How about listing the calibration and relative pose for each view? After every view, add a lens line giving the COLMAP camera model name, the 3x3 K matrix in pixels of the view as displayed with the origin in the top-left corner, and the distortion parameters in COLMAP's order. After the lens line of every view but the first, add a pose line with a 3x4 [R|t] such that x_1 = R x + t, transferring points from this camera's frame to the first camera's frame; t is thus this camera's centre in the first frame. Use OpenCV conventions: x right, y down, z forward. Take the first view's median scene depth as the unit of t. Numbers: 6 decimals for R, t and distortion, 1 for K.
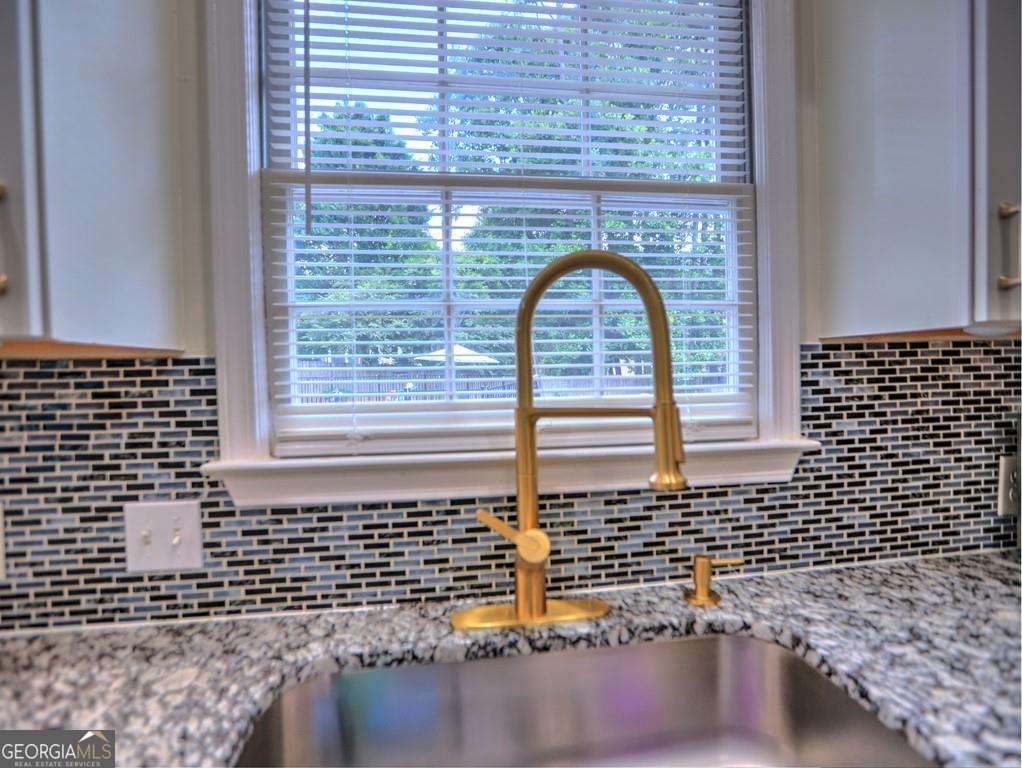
lens RADIAL K [[531.7, 0, 517.3], [0, 531.7, 387.3], [0, 0, 1]] dist [-0.052227, 0.021913]
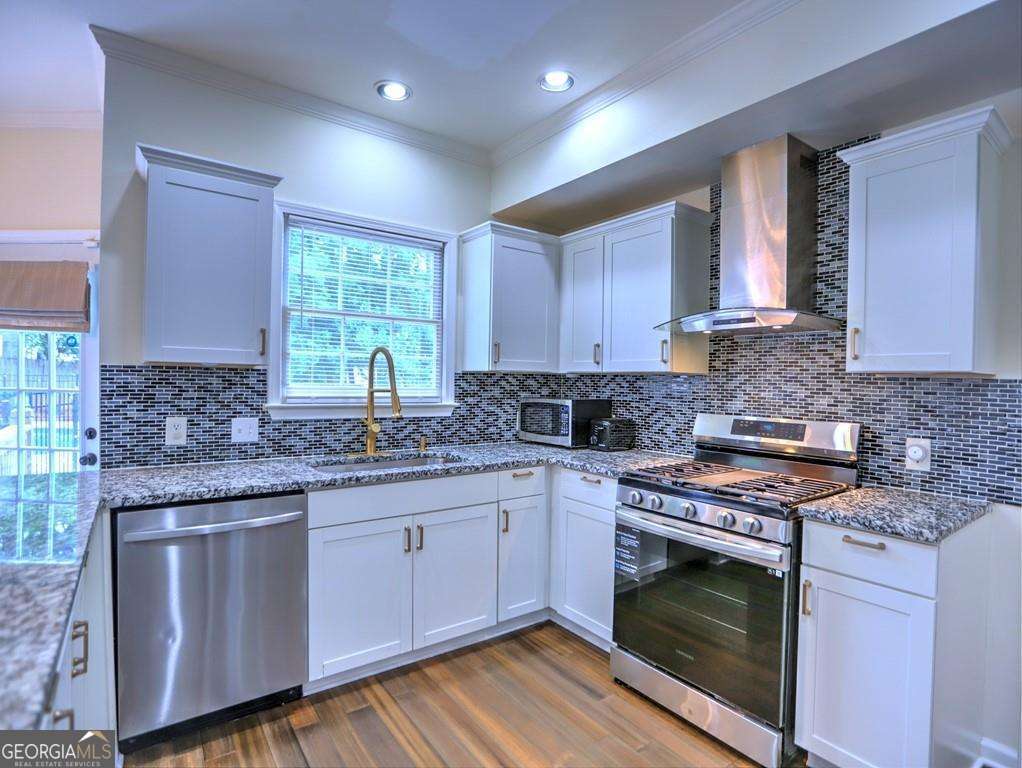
lens RADIAL K [[531.7, 0, 517.3], [0, 531.7, 387.3], [0, 0, 1]] dist [-0.052227, 0.021913]
pose [[0.876397, 0.030759, 0.480606, -0.680811], [-0.020871, 0.999446, -0.025907, 0.083212], [-0.481137, 0.012674, 0.876554, -2.035445]]
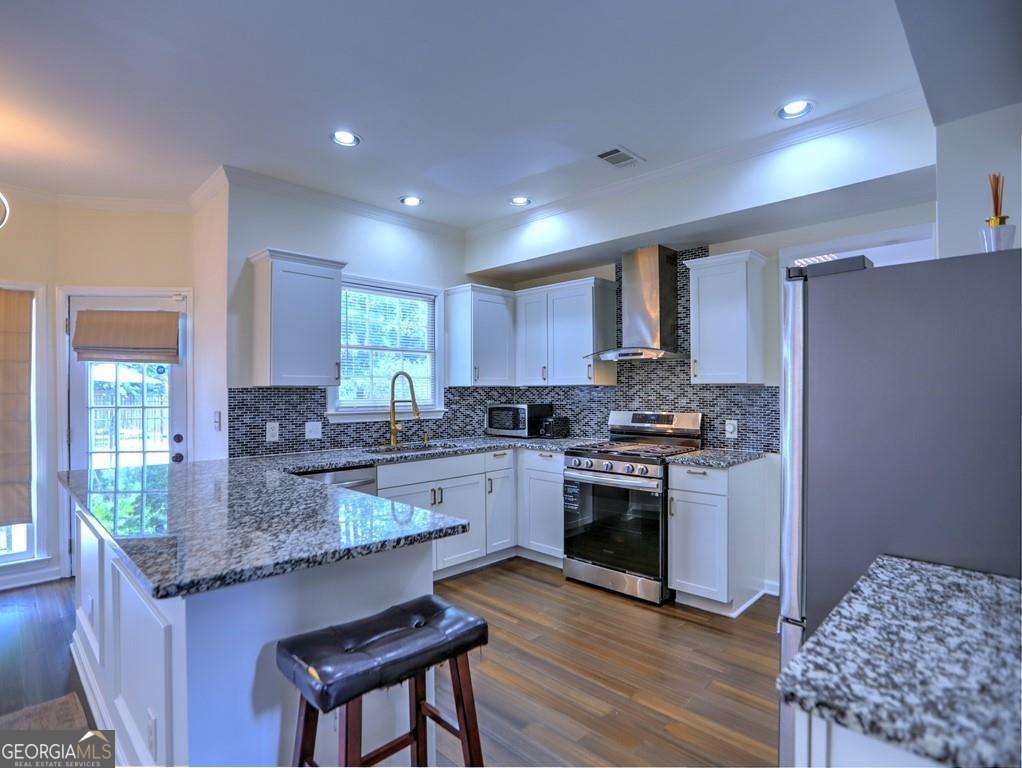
lens RADIAL K [[531.7, 0, 517.3], [0, 531.7, 387.3], [0, 0, 1]] dist [-0.052227, 0.021913]
pose [[0.788249, 0.021499, 0.614981, -1.792889], [0.006831, 0.999022, -0.043681, 0.121030], [-0.615318, 0.038633, 0.787331, -3.014742]]
